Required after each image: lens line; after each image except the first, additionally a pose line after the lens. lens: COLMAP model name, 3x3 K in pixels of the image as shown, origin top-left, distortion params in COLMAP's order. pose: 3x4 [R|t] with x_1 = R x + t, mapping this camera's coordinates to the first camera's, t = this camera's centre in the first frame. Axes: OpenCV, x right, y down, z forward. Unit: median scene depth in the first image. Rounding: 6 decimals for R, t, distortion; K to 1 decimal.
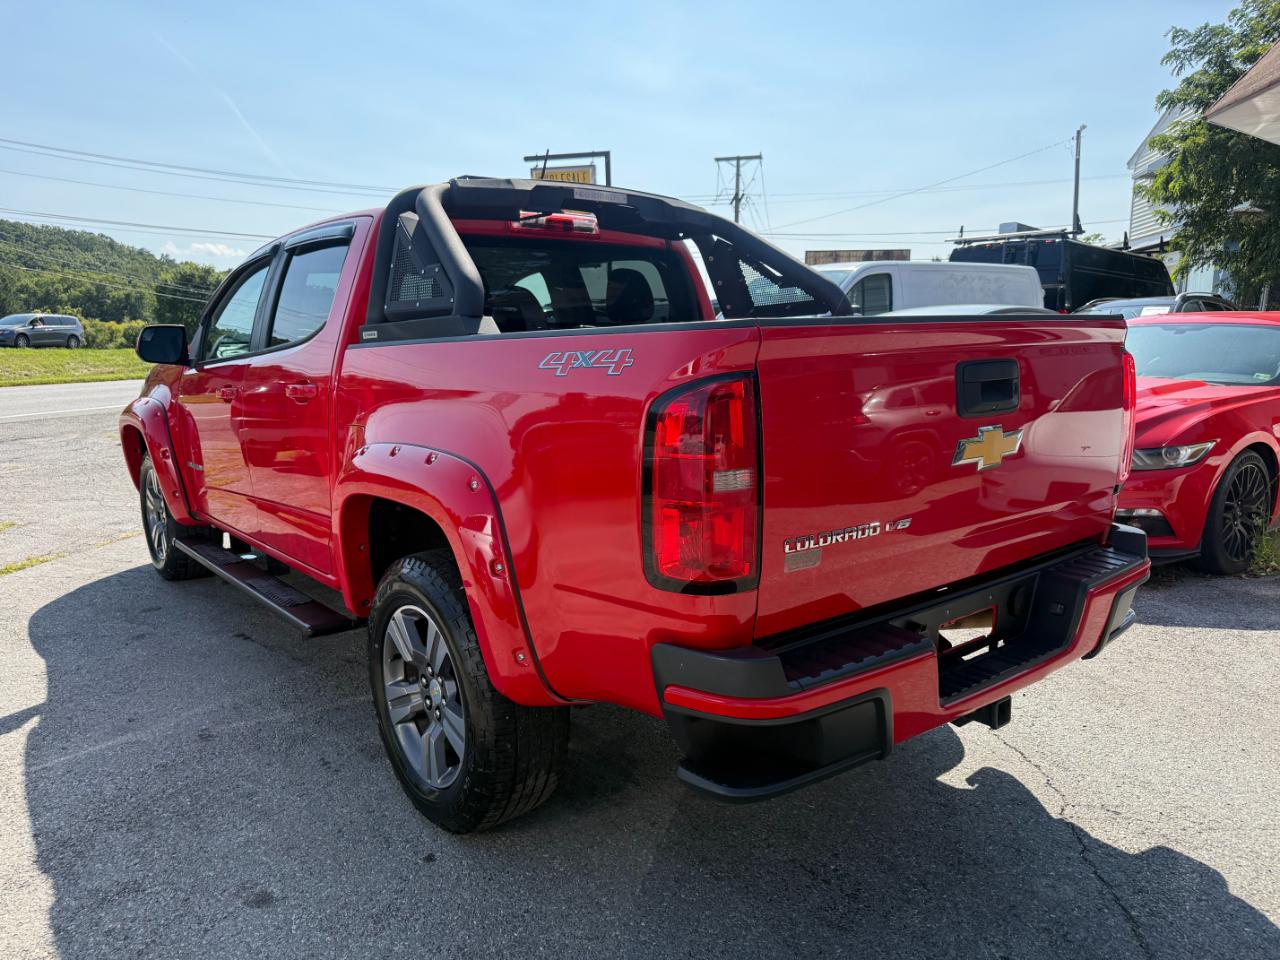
lens RADIAL K [[898.9, 0, 644.5], [0, 898.9, 484.8], [0, 0, 1]] dist [-0.004511, -0.010530]
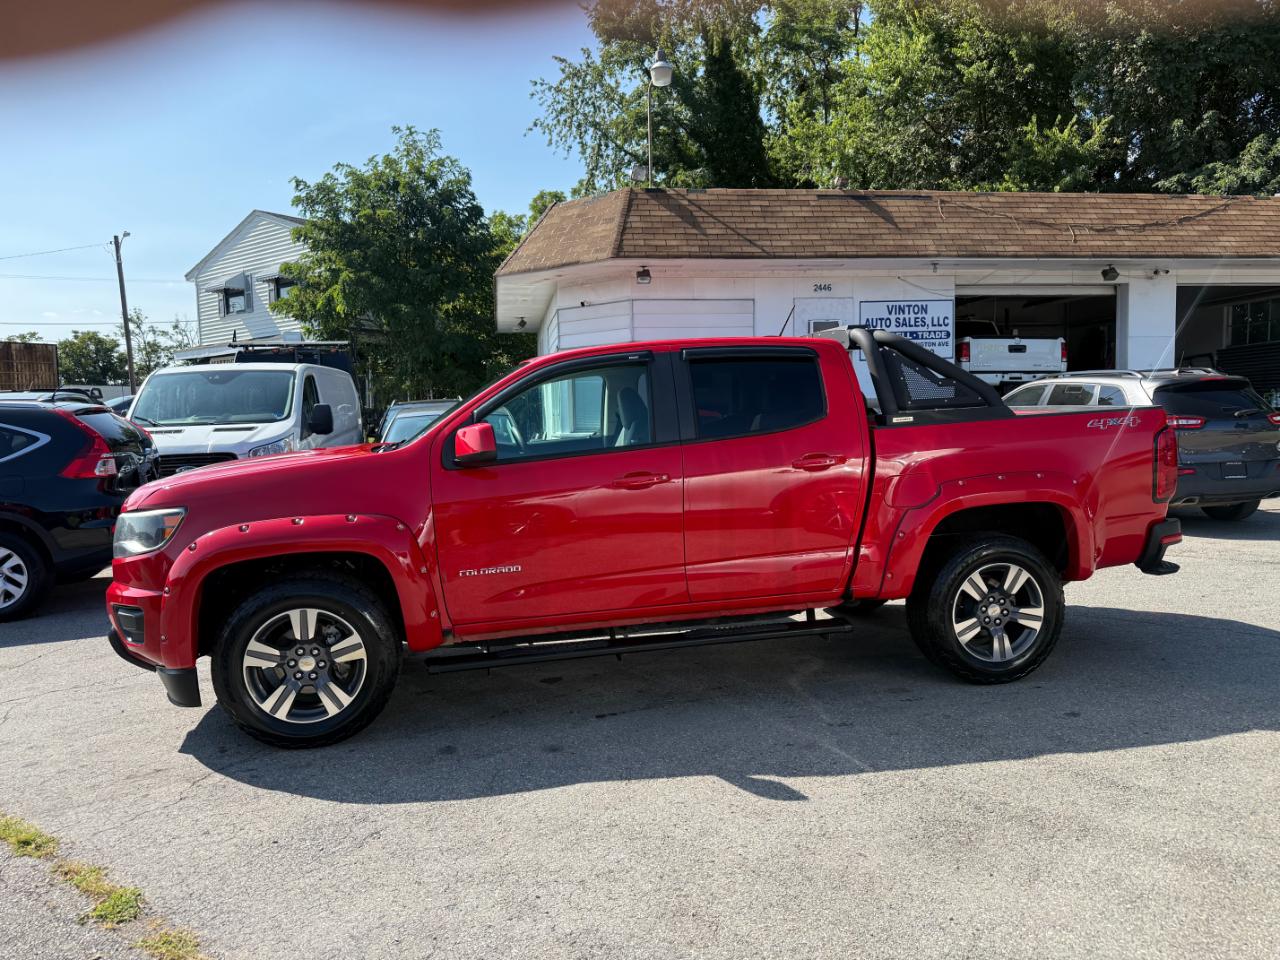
lens RADIAL K [[908.8, 0, 640.0], [0, 908.8, 480.0], [0, 0, 1]] dist [0.003242, -0.016782]
pose [[0.455629, -0.062332, 0.887985, -1.704251], [0.167392, 0.985749, -0.016696, -0.089607], [-0.874289, 0.156249, 0.459570, 0.583668]]
